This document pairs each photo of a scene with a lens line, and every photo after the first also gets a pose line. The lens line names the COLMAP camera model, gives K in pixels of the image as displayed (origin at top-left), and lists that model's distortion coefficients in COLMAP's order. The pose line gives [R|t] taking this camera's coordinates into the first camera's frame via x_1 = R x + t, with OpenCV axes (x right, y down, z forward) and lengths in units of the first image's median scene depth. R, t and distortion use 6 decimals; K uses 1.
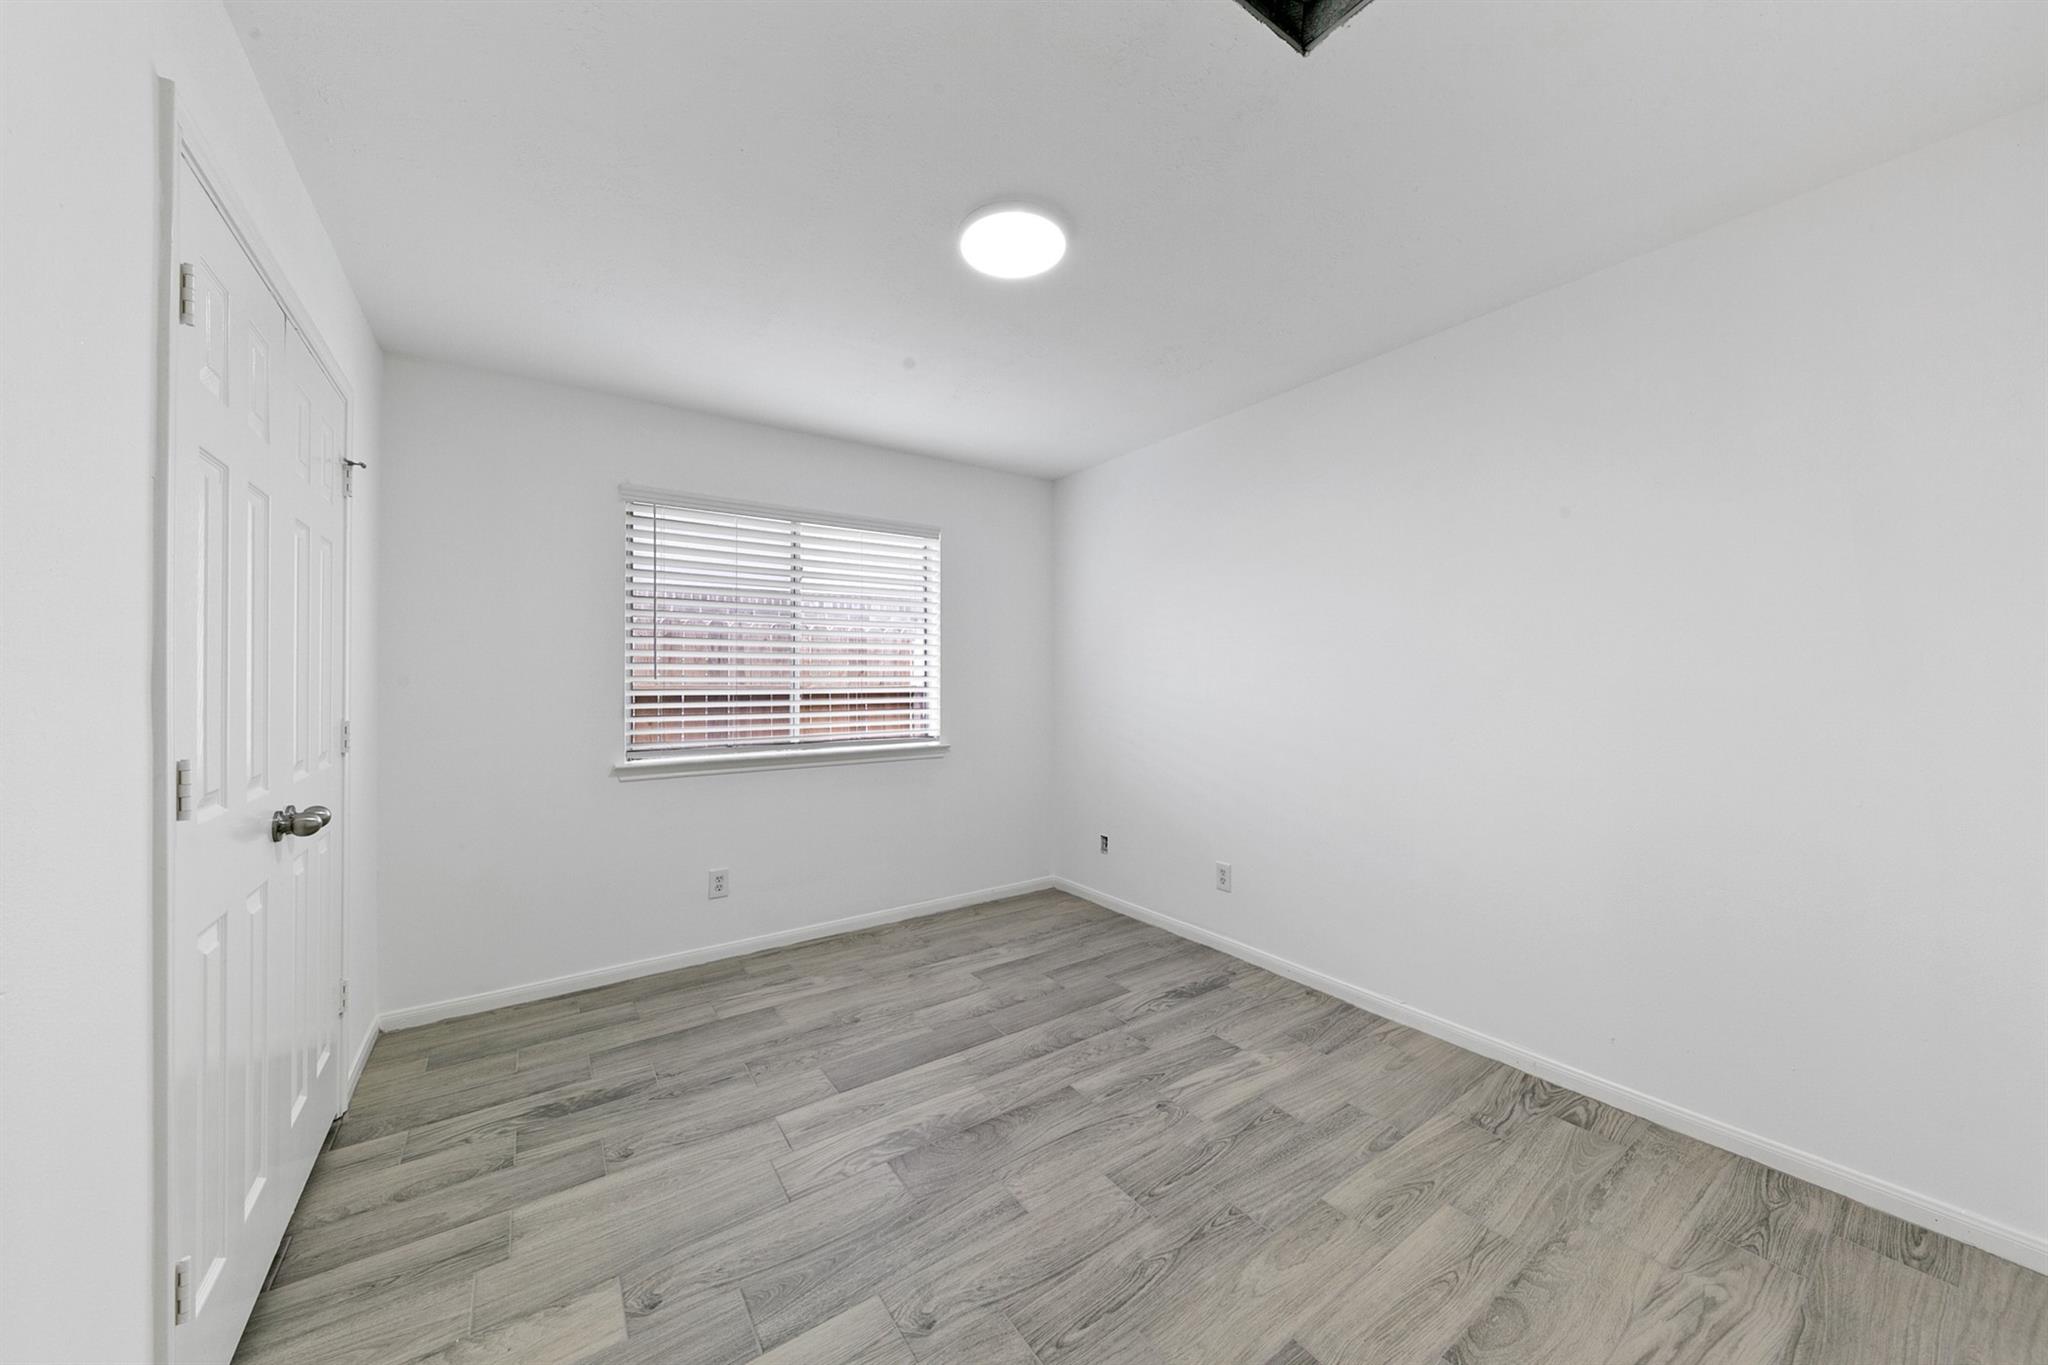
lens RADIAL K [[705.4, 0, 1027.3], [0, 705.4, 688.6], [0, 0, 1]] dist [0.016045, -0.006186]
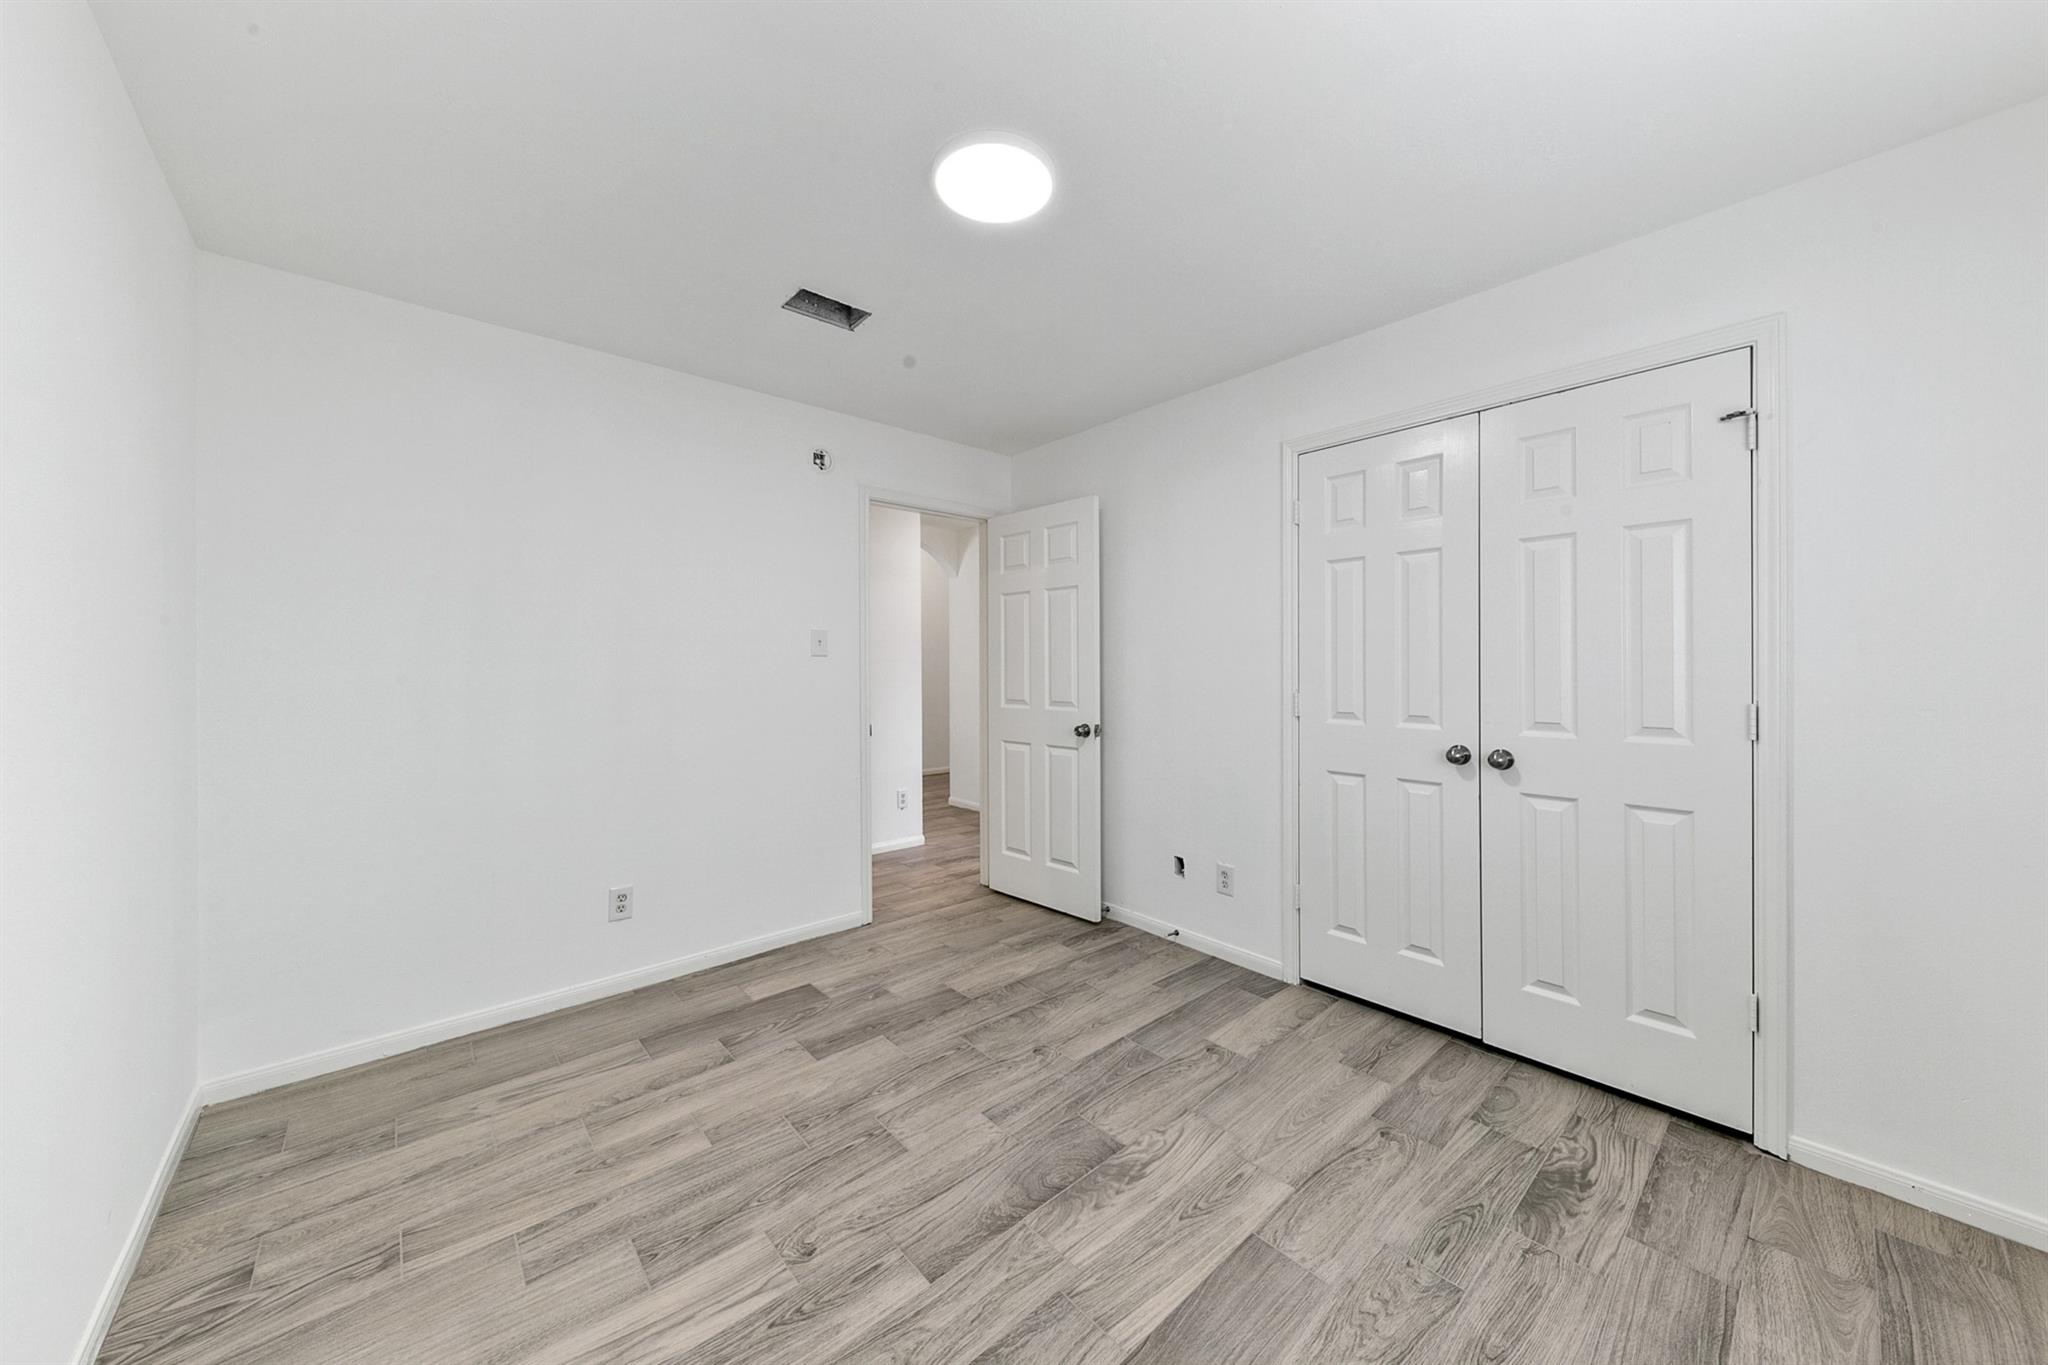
lens RADIAL K [[705.4, 0, 1027.3], [0, 705.4, 688.6], [0, 0, 1]] dist [0.016045, -0.006186]
pose [[-0.993096, 0.012673, -0.116619, 0.047414], [0.007220, 0.998866, 0.047062, -0.024338], [0.117084, 0.045895, -0.992061, 1.881539]]
